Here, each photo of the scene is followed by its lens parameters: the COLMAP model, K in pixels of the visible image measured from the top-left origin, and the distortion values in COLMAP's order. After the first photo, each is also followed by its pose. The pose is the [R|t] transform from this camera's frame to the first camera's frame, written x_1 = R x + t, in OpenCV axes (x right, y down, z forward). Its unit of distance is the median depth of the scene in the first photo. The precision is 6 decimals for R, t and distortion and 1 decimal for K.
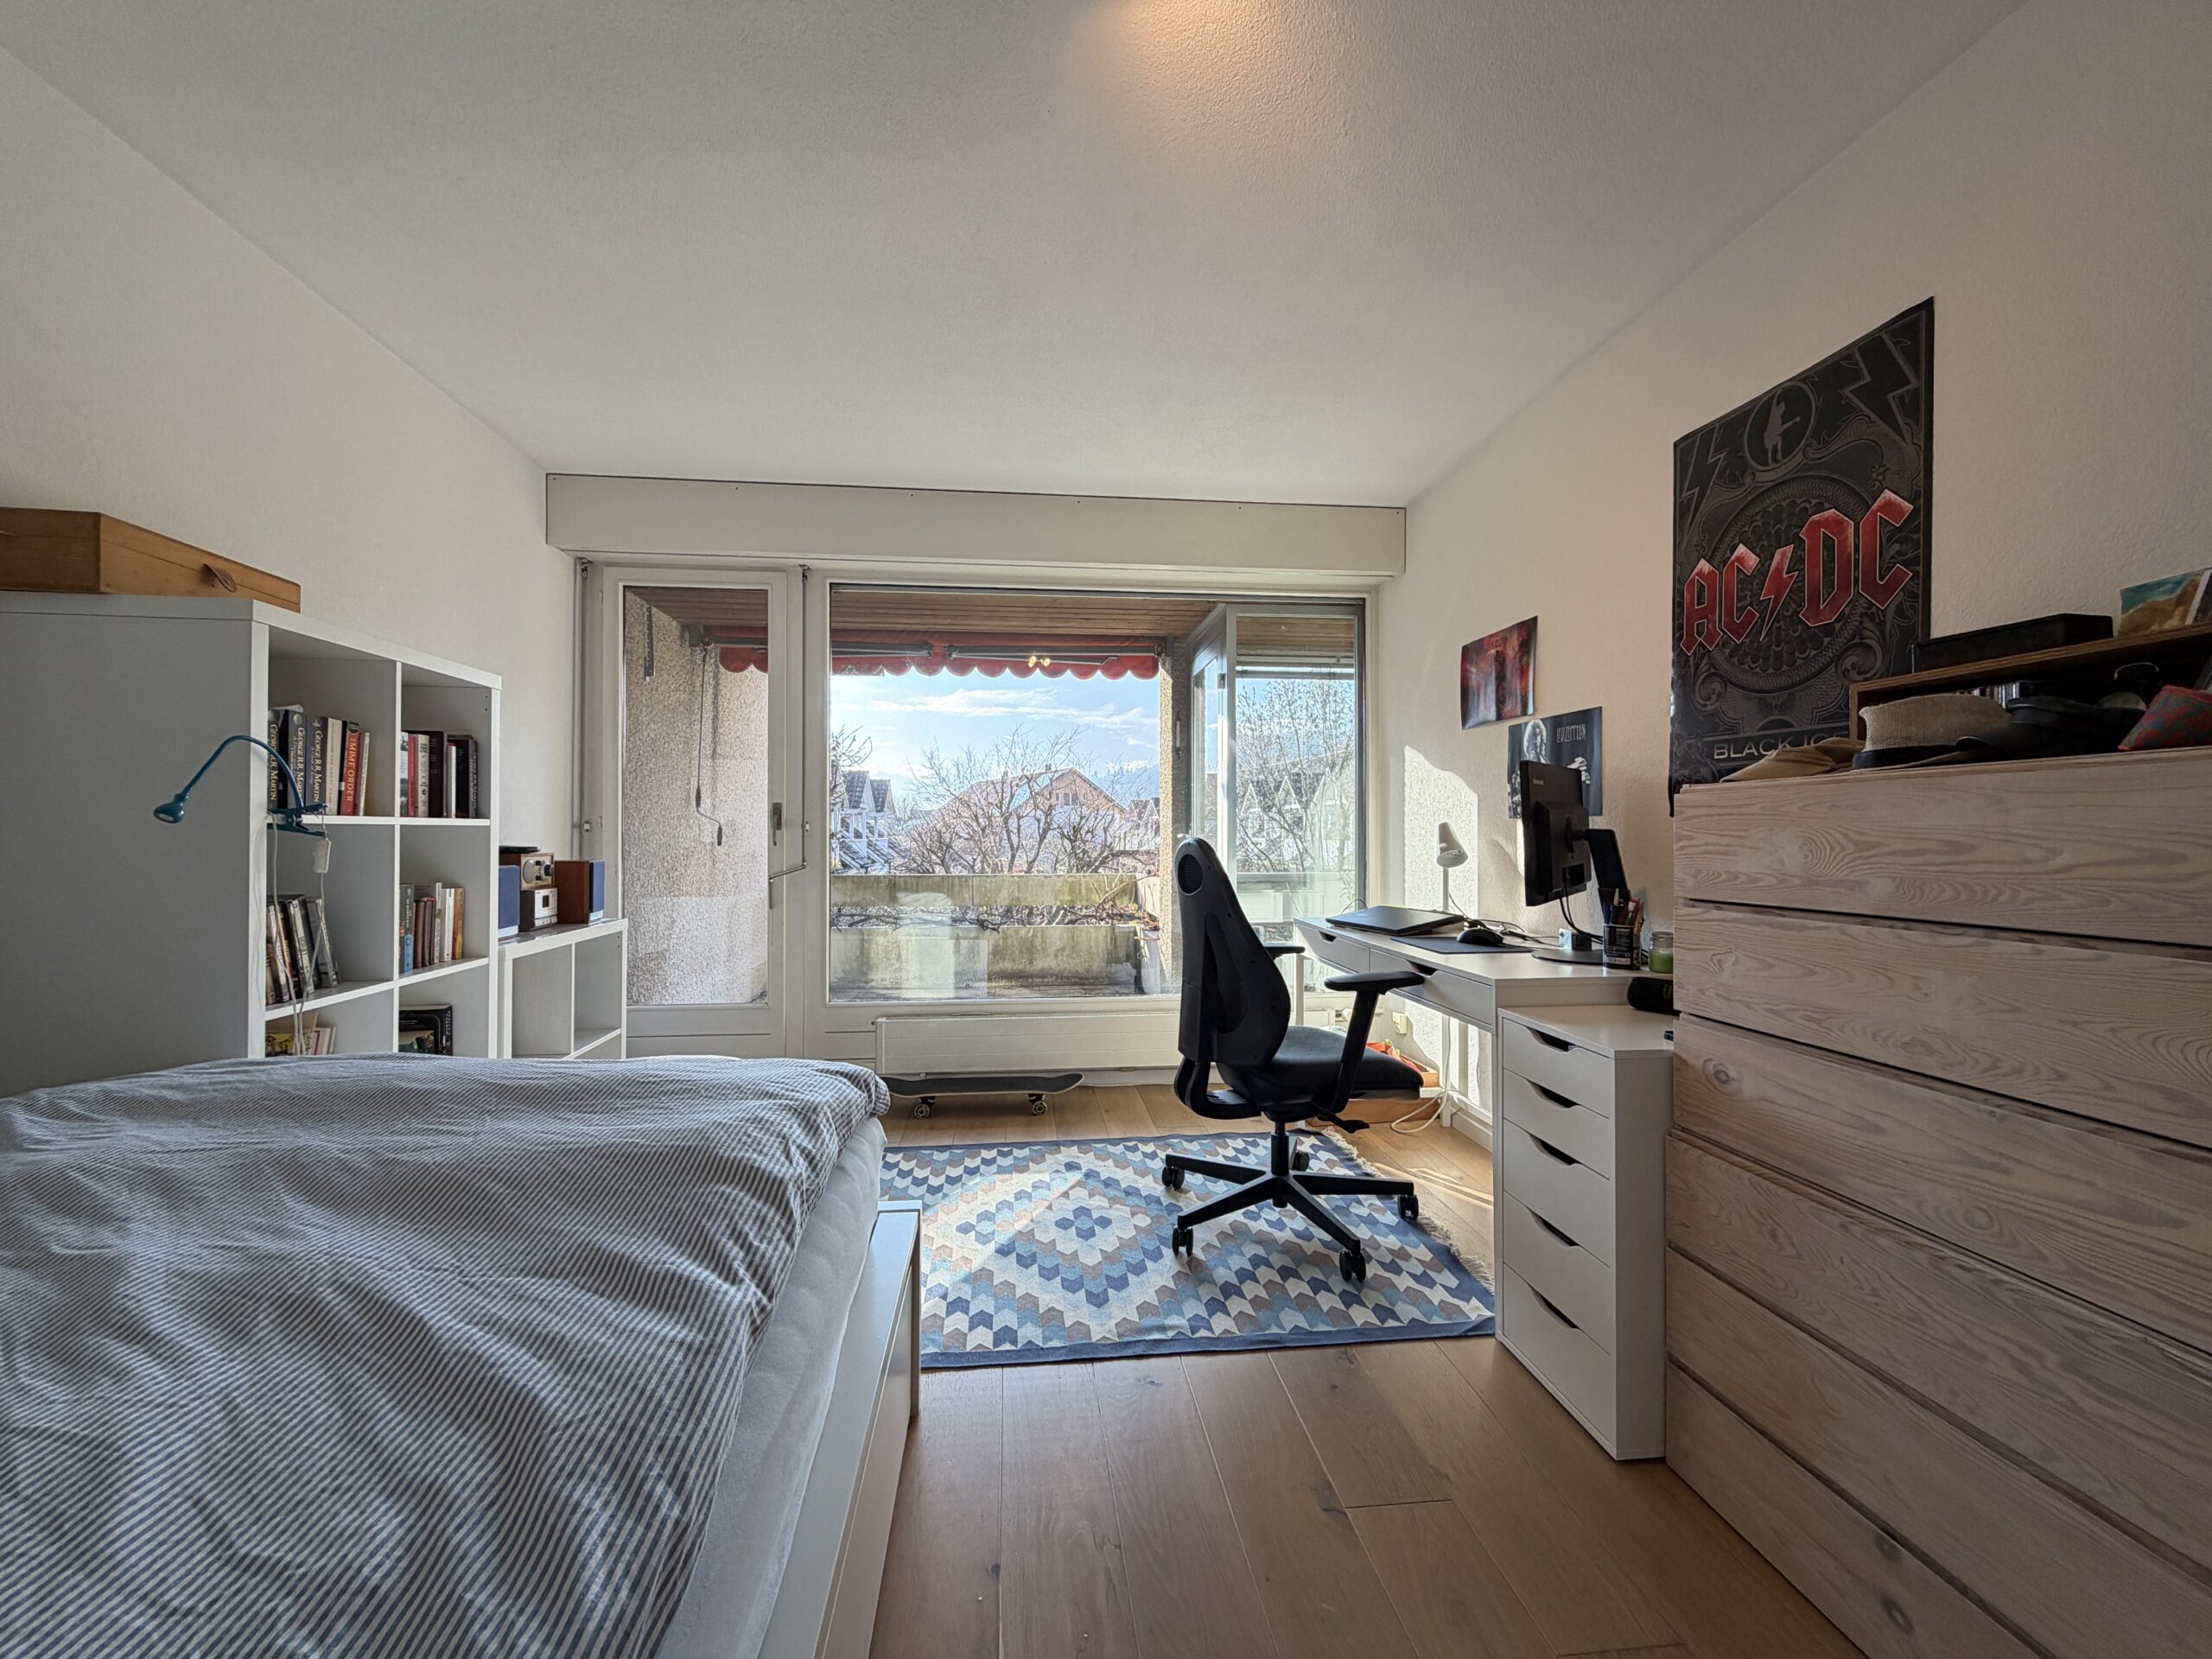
lens RADIAL K [[880.4, 0, 1101.3], [0, 880.4, 830.2], [0, 0, 1]] dist [0.000375, 0.000324]
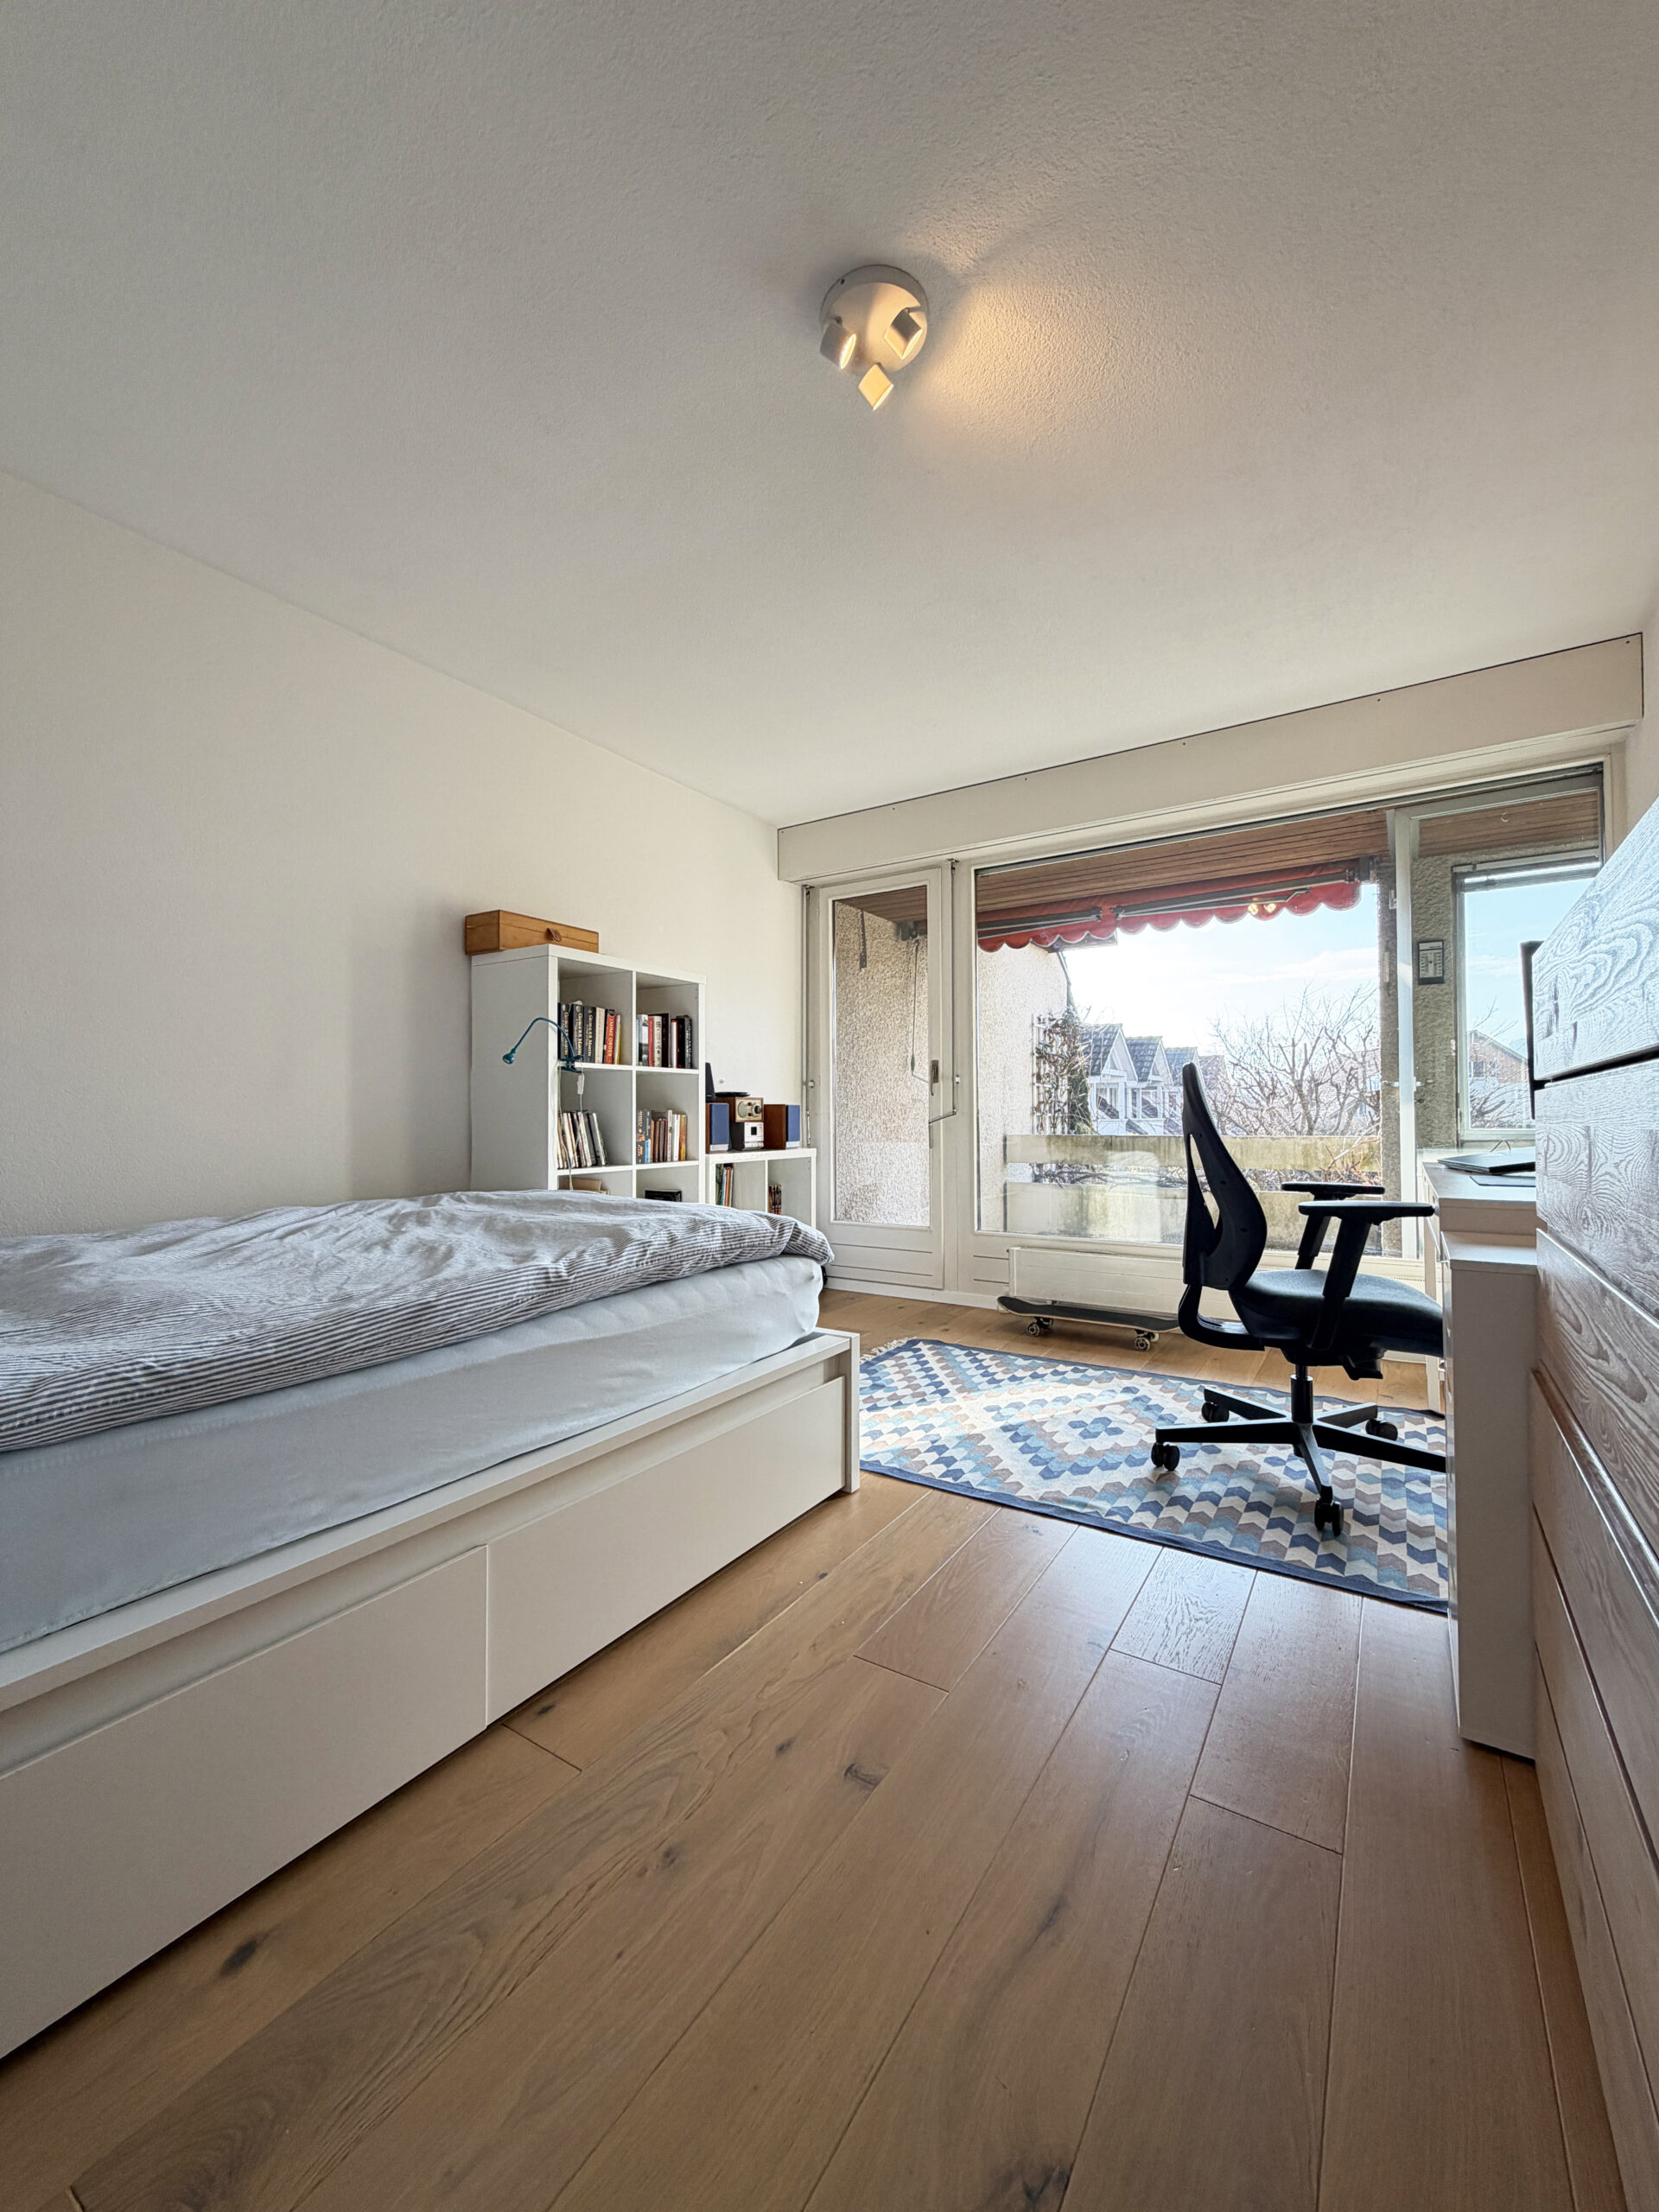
lens RADIAL K [[880.4, 0, 829.7], [0, 880.4, 1102.0], [0, 0, 1]] dist [0.000375, 0.000324]
pose [[0.778392, -0.016447, -0.627563, 0.424678], [0.008829, 0.999845, -0.015252, 0.067112], [0.627716, 0.006331, 0.778416, -0.038177]]
